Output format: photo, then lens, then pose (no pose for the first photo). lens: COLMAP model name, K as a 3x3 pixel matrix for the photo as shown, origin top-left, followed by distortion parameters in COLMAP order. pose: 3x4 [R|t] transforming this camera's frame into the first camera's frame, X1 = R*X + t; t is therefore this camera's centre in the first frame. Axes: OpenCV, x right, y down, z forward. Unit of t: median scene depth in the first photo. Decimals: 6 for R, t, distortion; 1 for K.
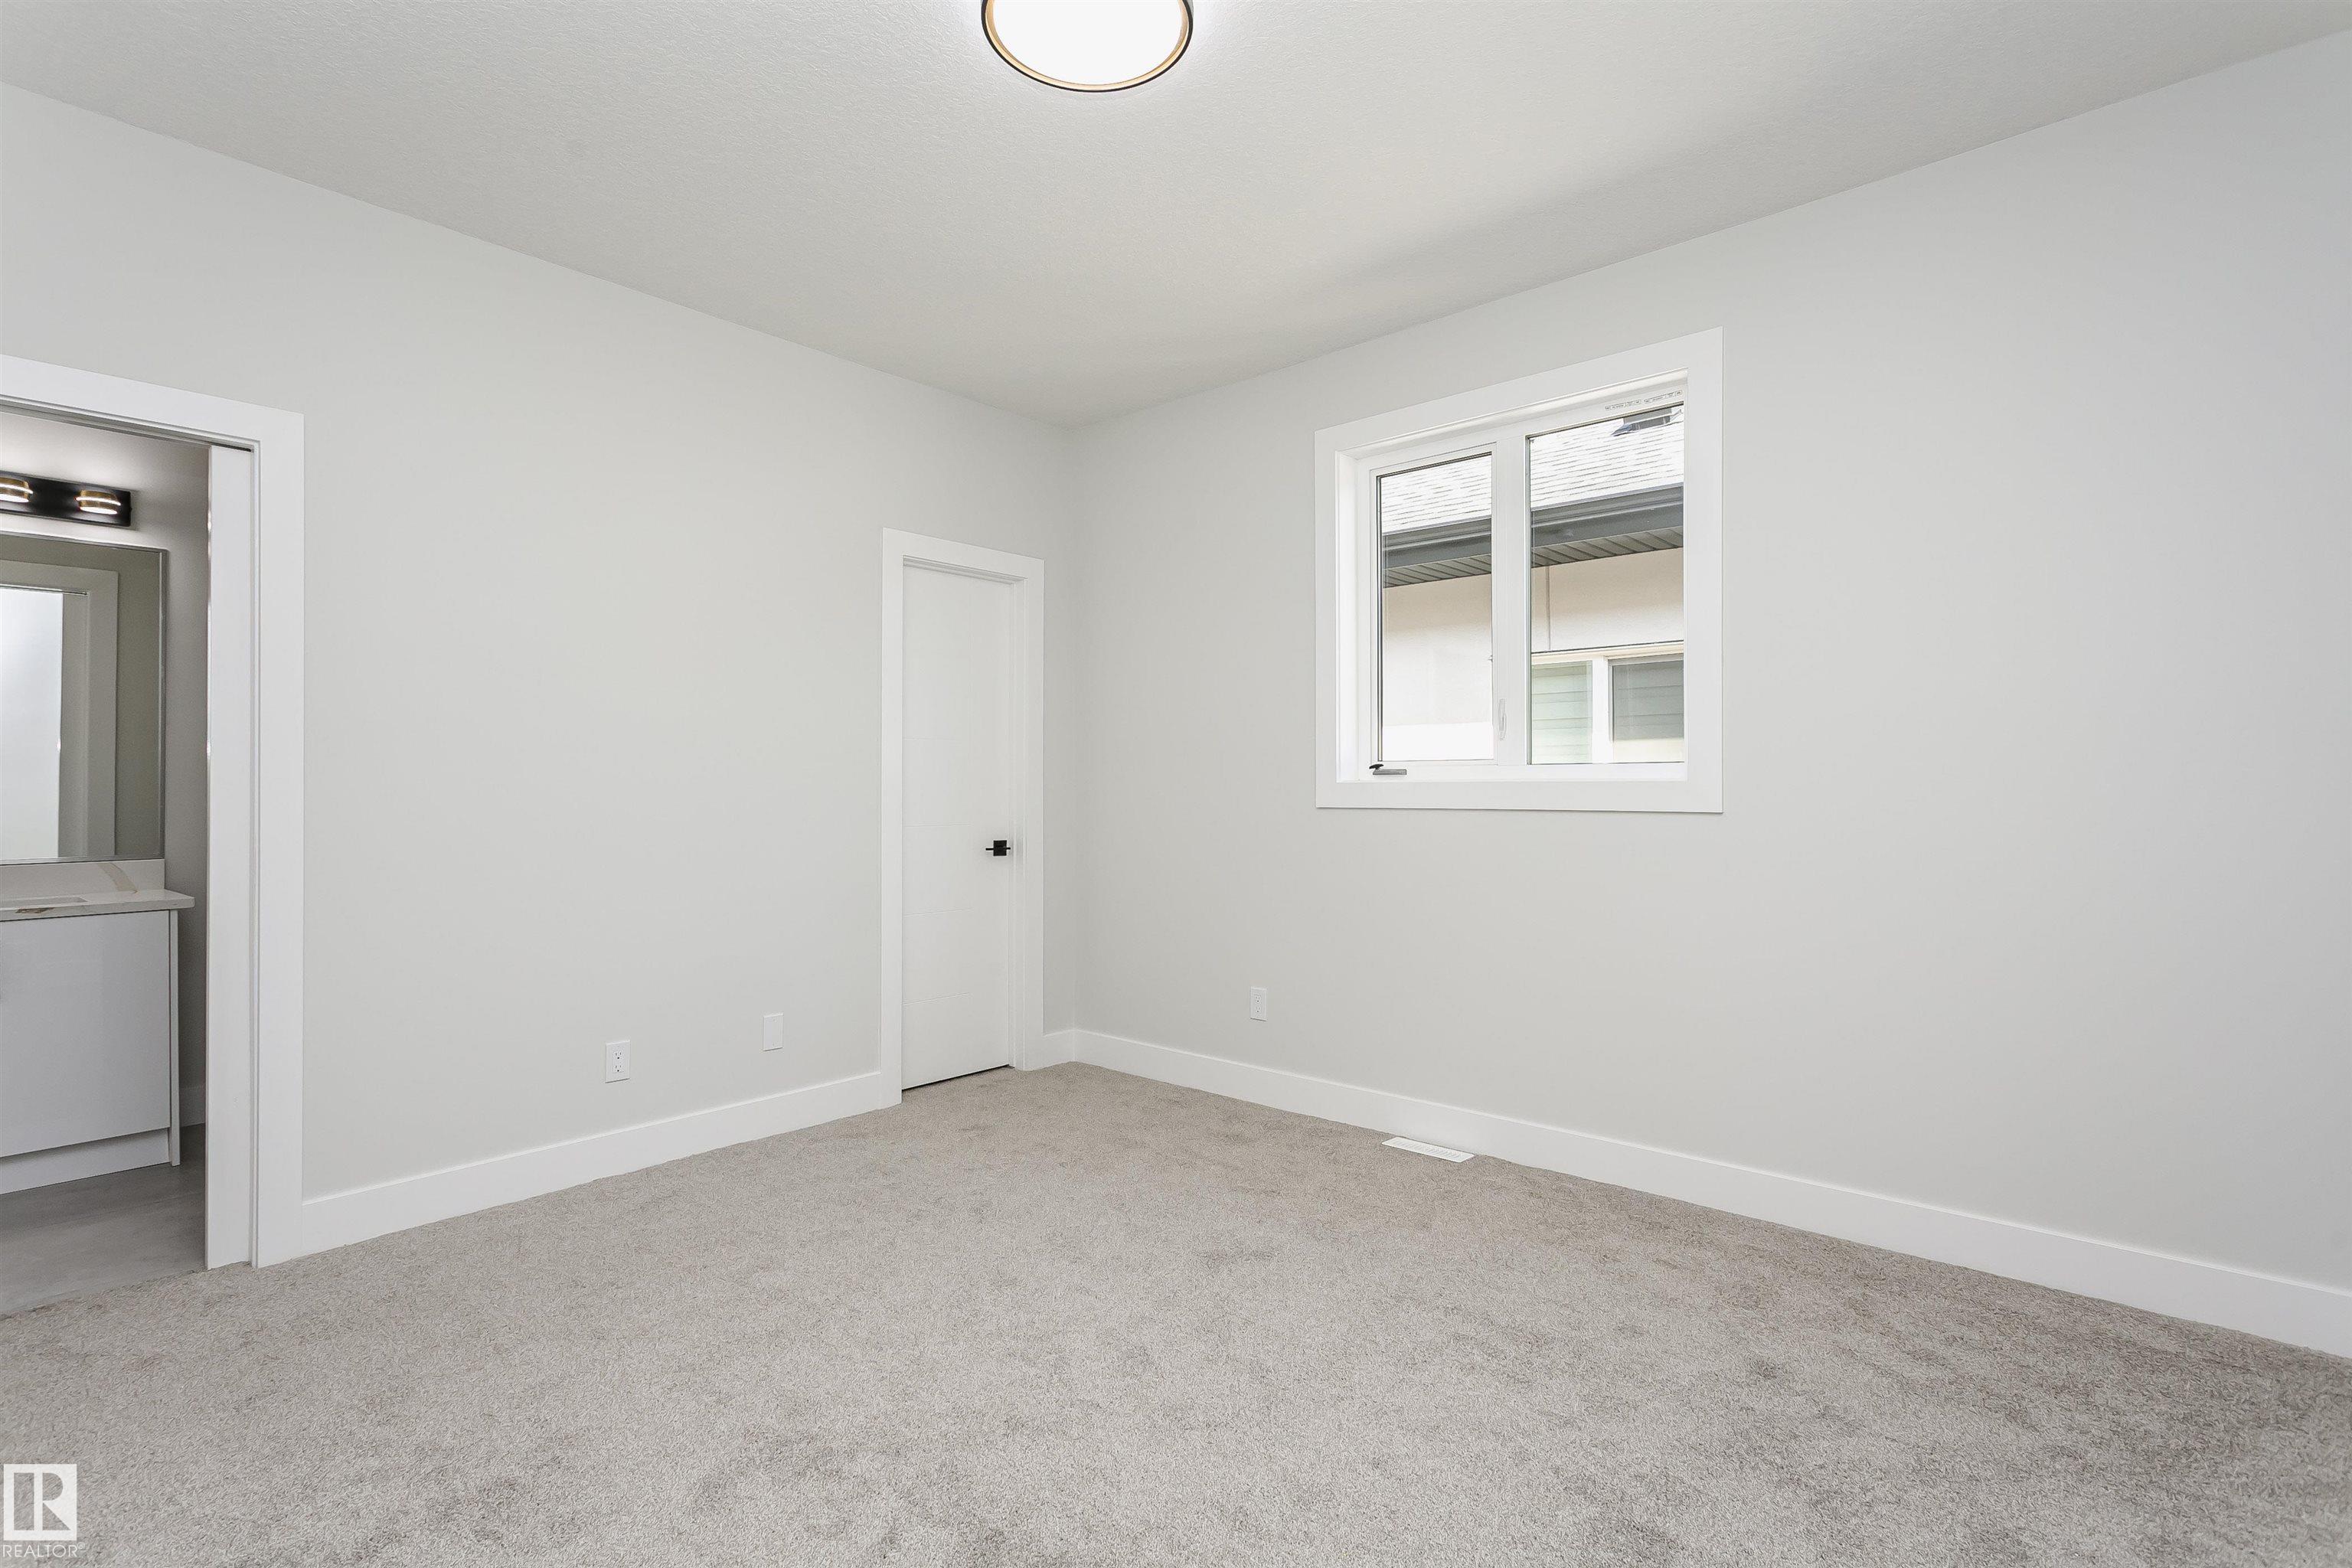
lens RADIAL K [[1127.1, 0, 1198.0], [0, 1127.1, 777.9], [0, 0, 1]] dist [0.003637, 0.002110]
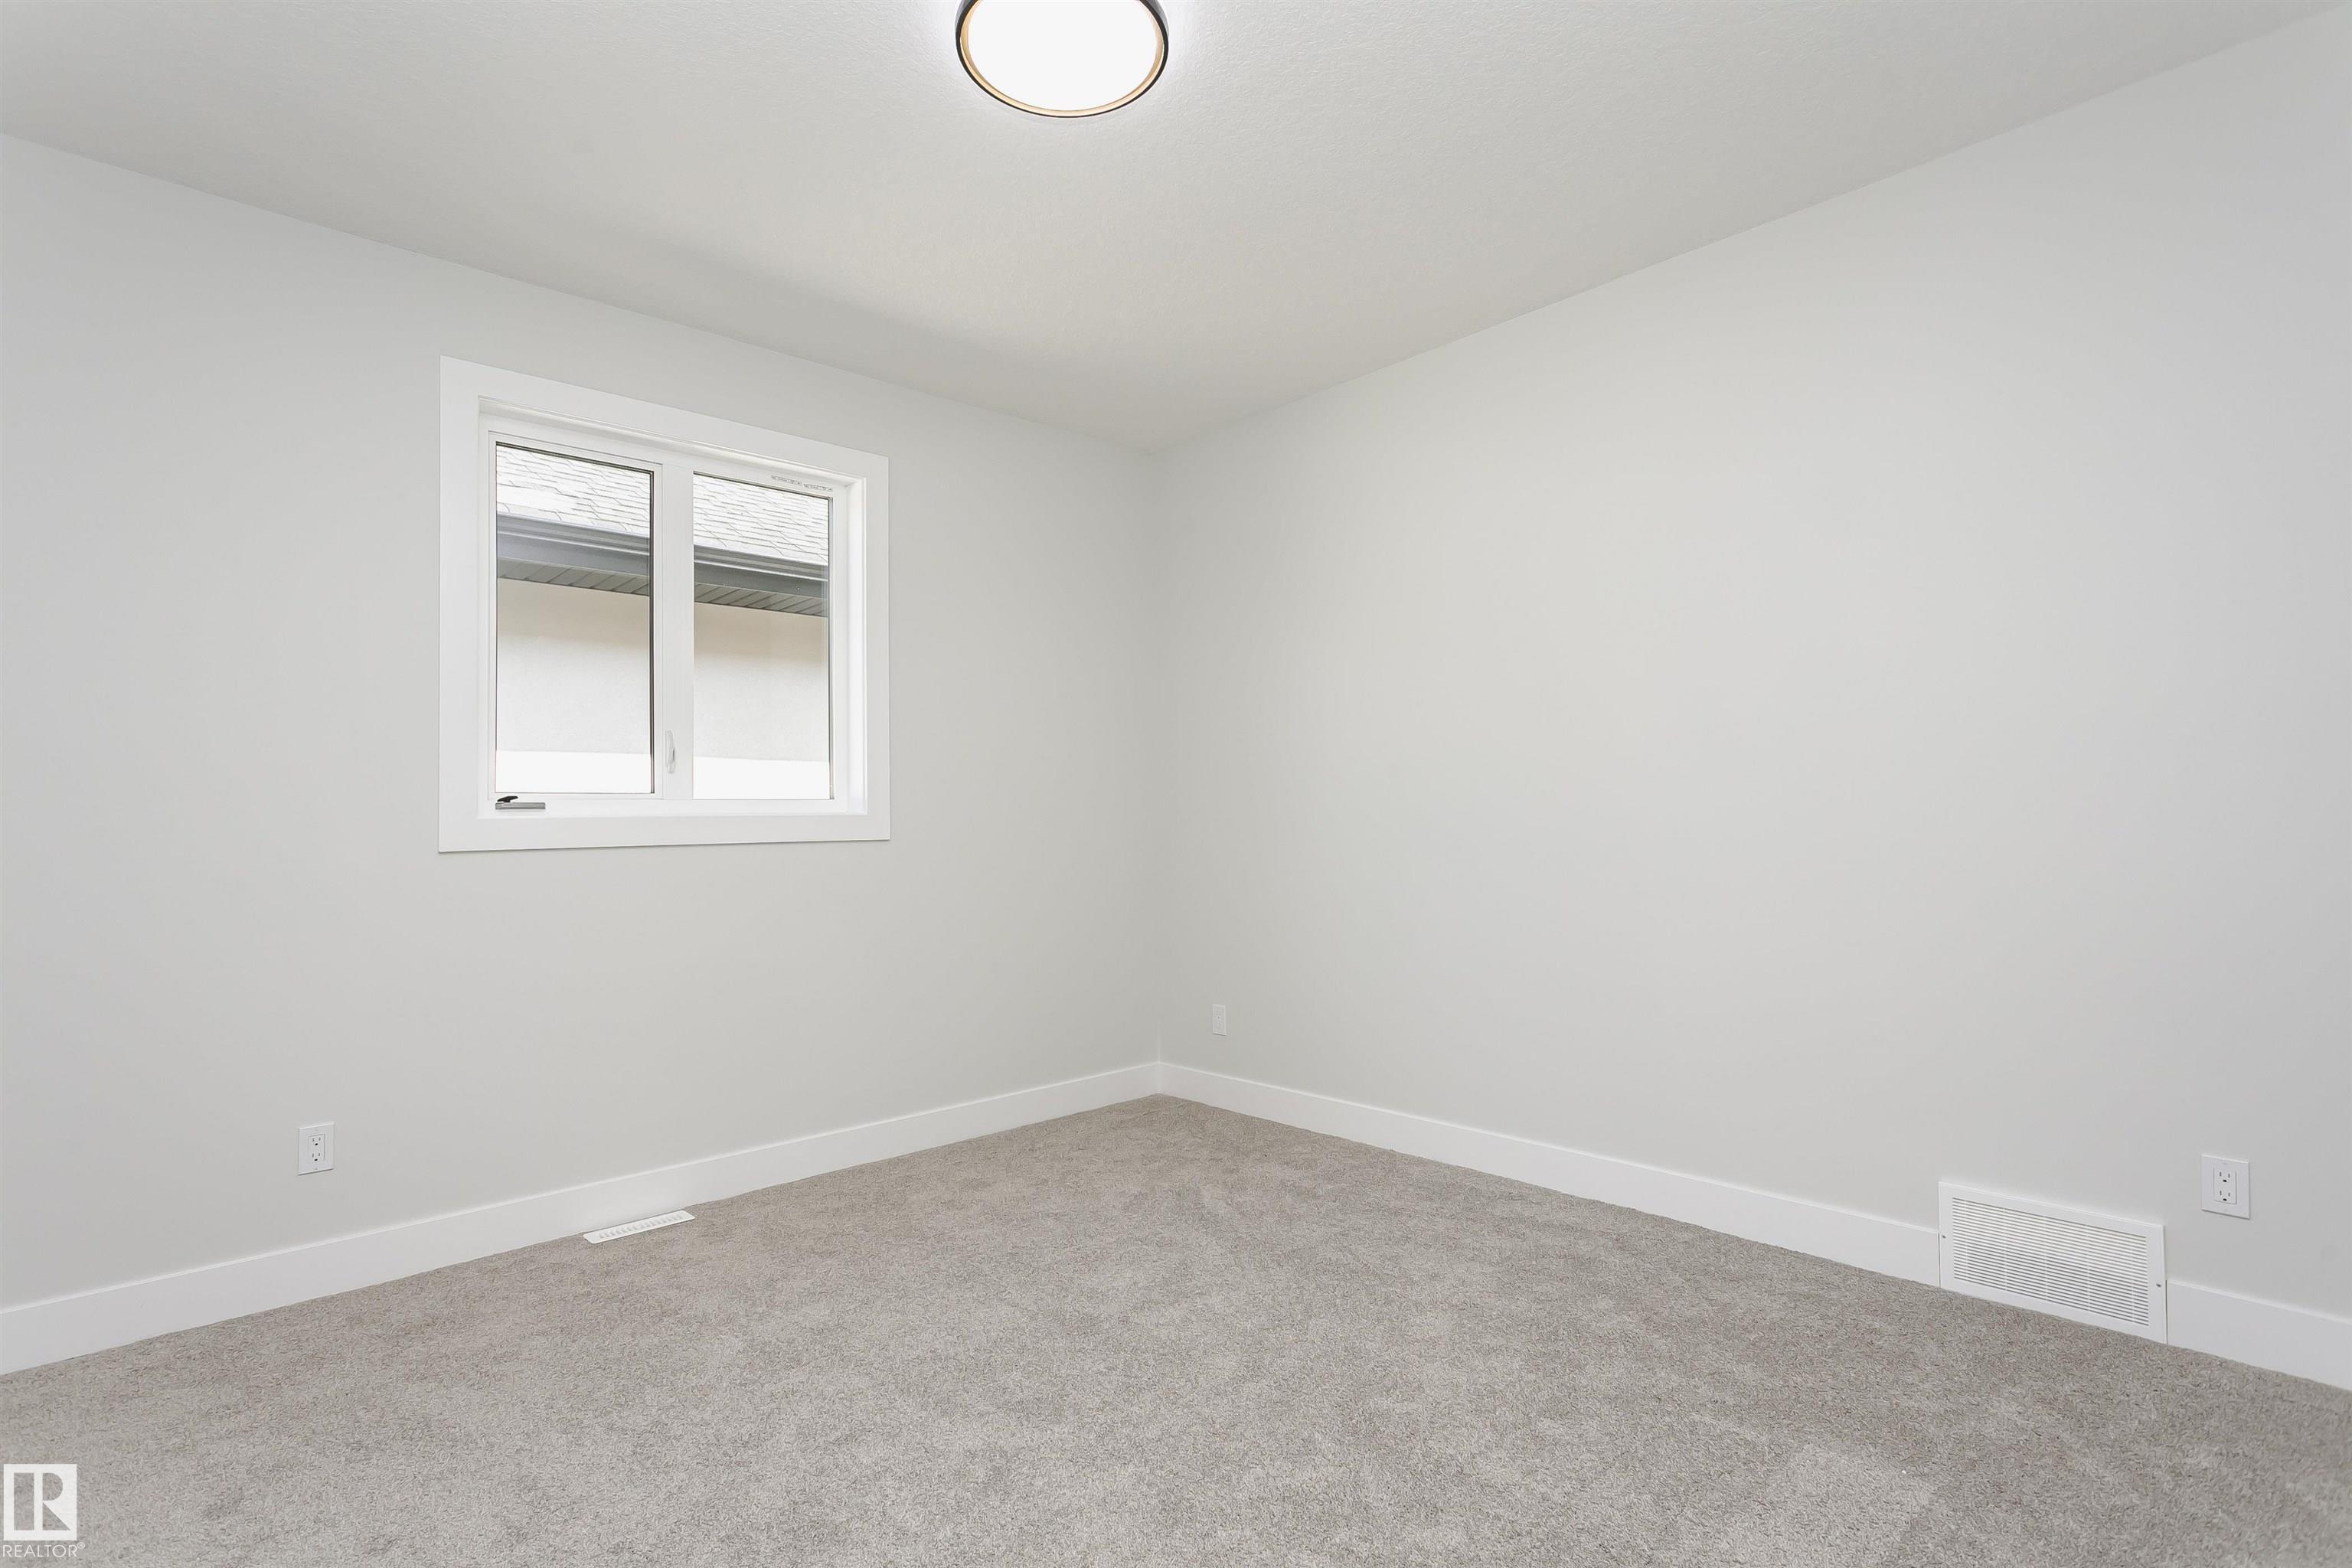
lens RADIAL K [[1127.1, 0, 1108.0], [0, 1127.1, 782.8], [0, 0, 1]] dist [0.003637, 0.002110]
pose [[0.127475, 0.023863, 0.991555, -0.638682], [0.000728, 0.999708, -0.024153, -0.002073], [-0.991841, 0.003801, 0.127421, 0.504080]]
